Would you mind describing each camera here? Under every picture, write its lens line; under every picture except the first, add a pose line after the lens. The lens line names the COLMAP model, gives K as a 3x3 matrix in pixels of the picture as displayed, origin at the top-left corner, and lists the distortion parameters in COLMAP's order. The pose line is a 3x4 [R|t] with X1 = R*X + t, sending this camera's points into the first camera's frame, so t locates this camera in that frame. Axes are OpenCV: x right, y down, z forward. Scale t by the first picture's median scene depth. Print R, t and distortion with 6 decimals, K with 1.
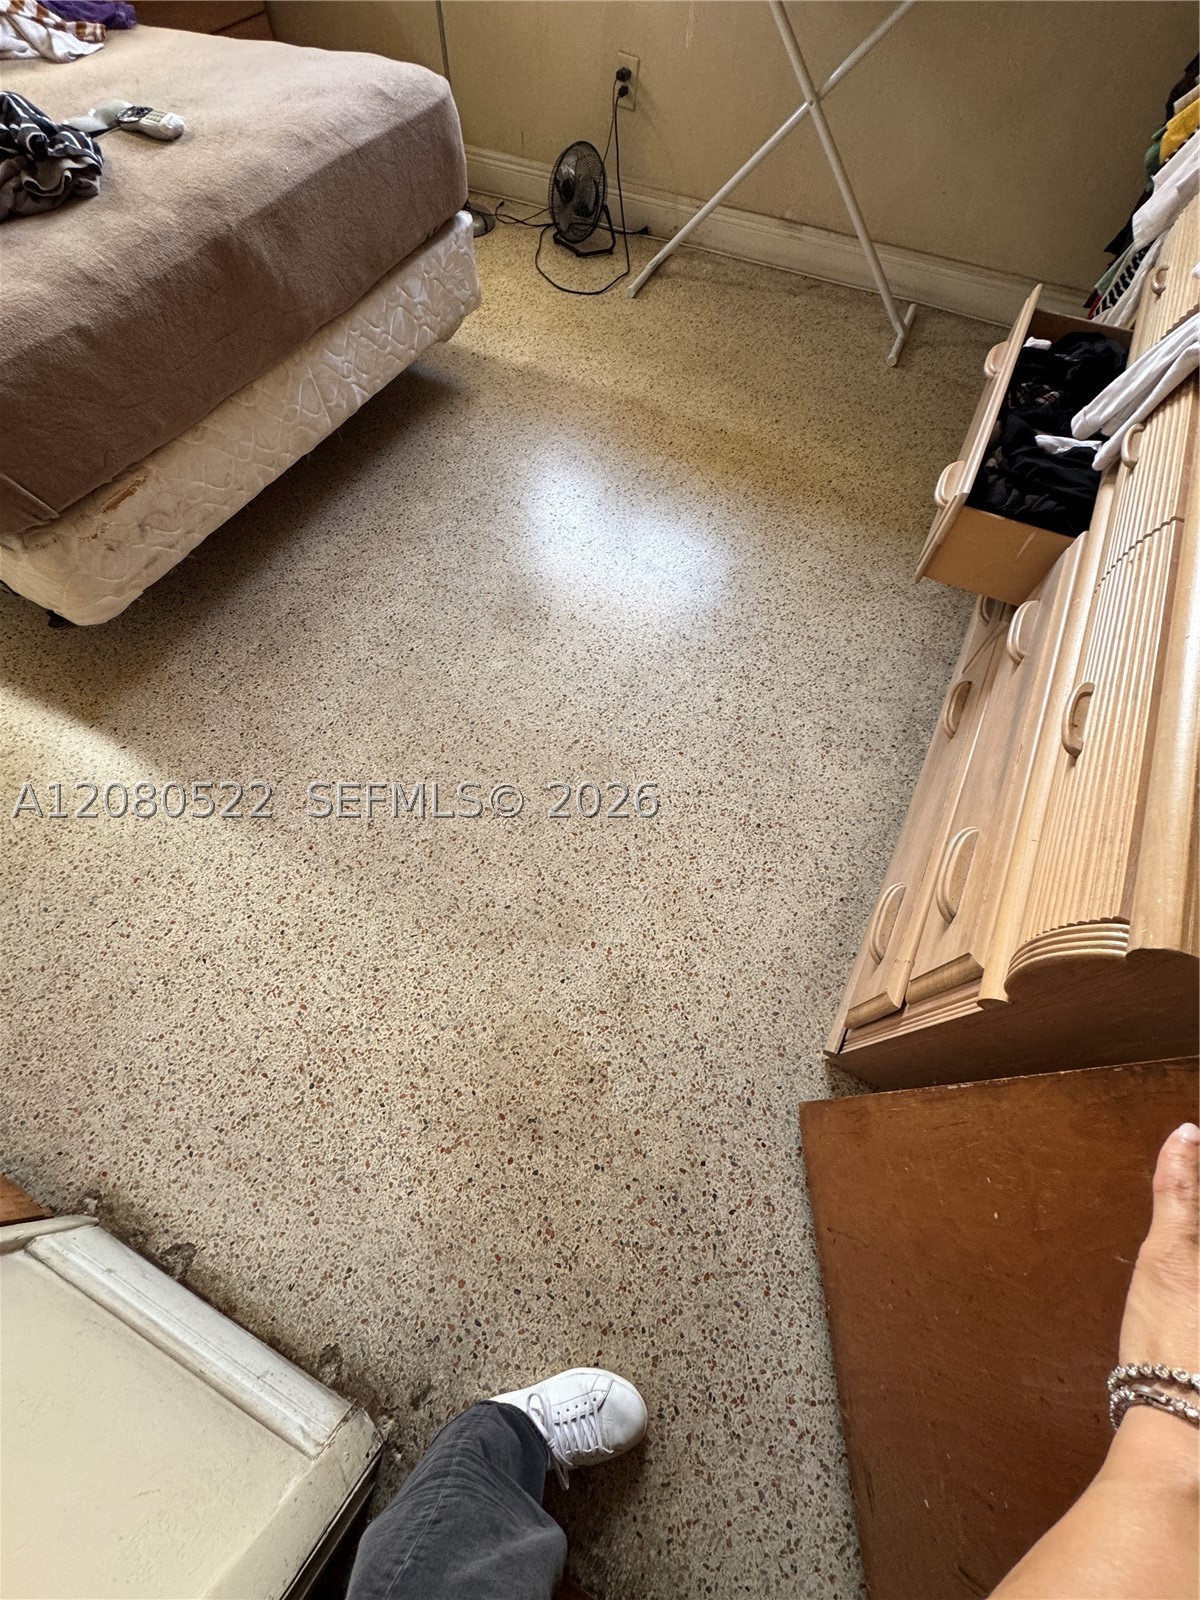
lens RADIAL K [[639.5, 0, 603.2], [0, 639.5, 801.1], [0, 0, 1]] dist [-0.003143, 0.000109]
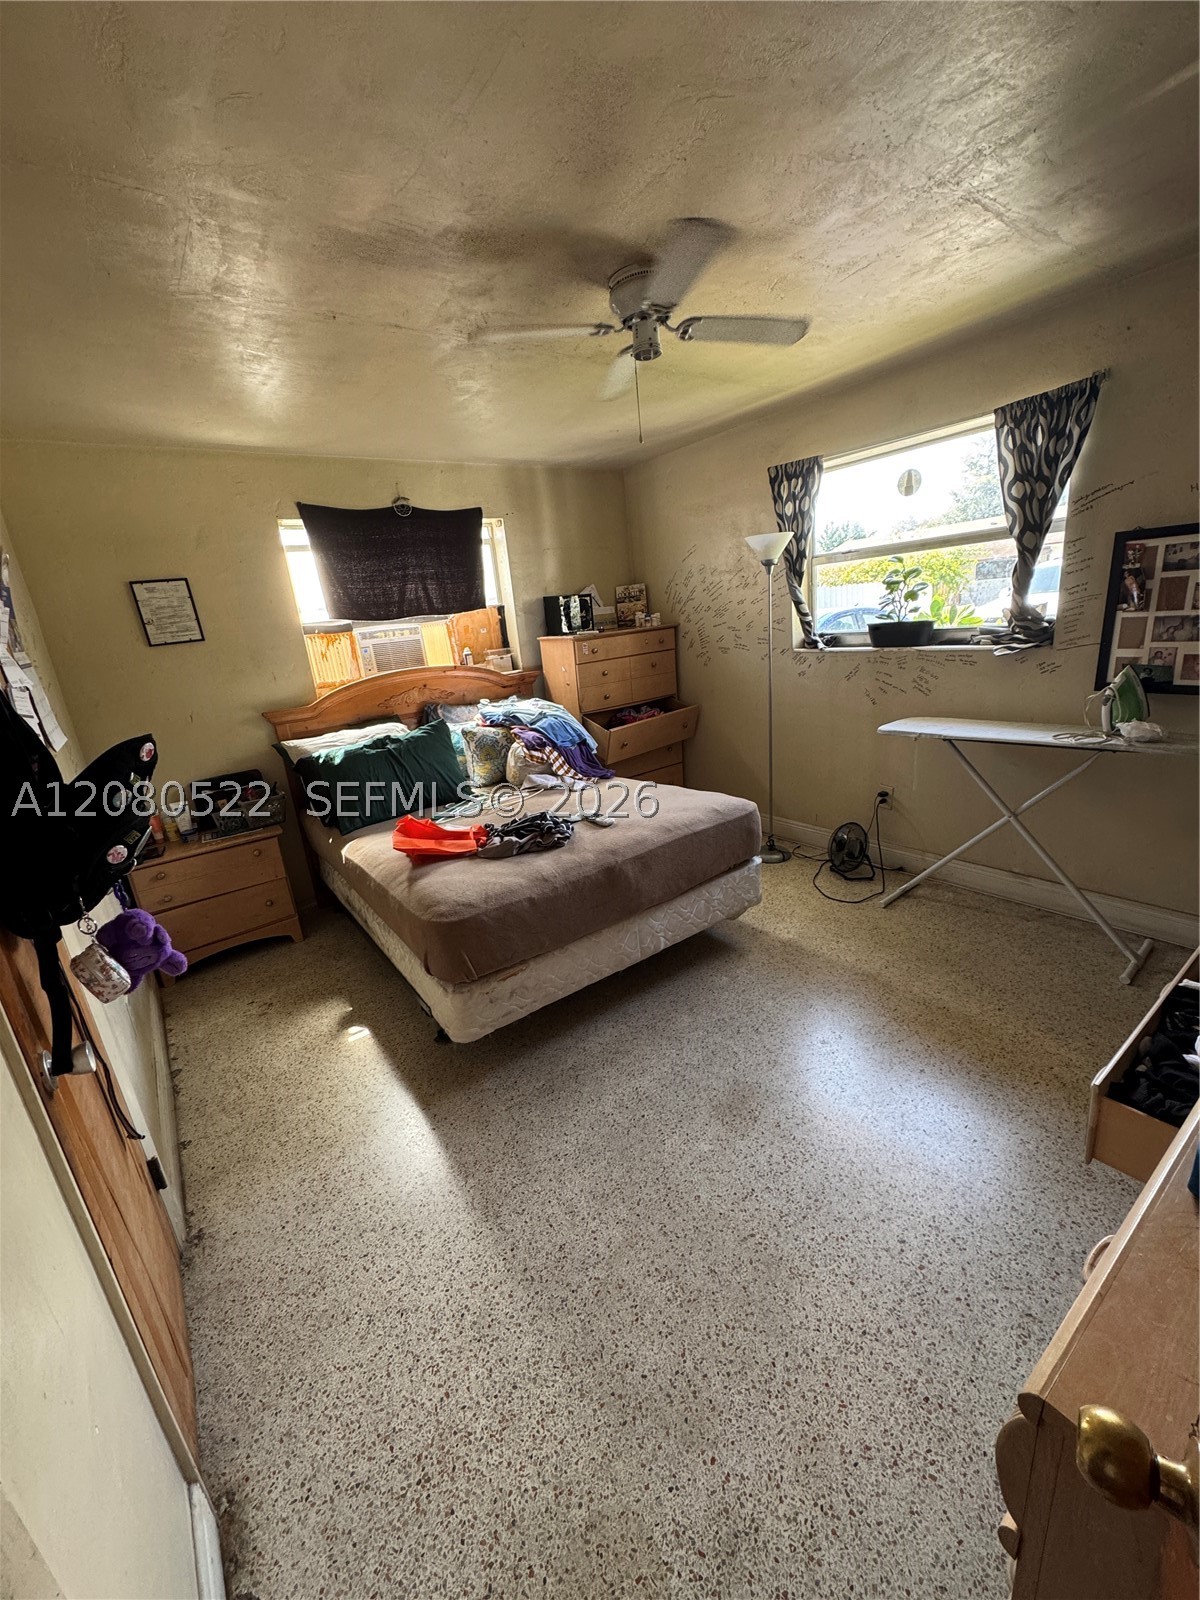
lens RADIAL K [[639.5, 0, 598.1], [0, 639.5, 802.9], [0, 0, 1]] dist [-0.003143, 0.000109]
pose [[0.886020, 0.033249, -0.462453, 0.212293], [-0.349775, 0.702657, -0.619621, 0.162257], [0.304345, 0.710751, 0.634198, -0.315679]]
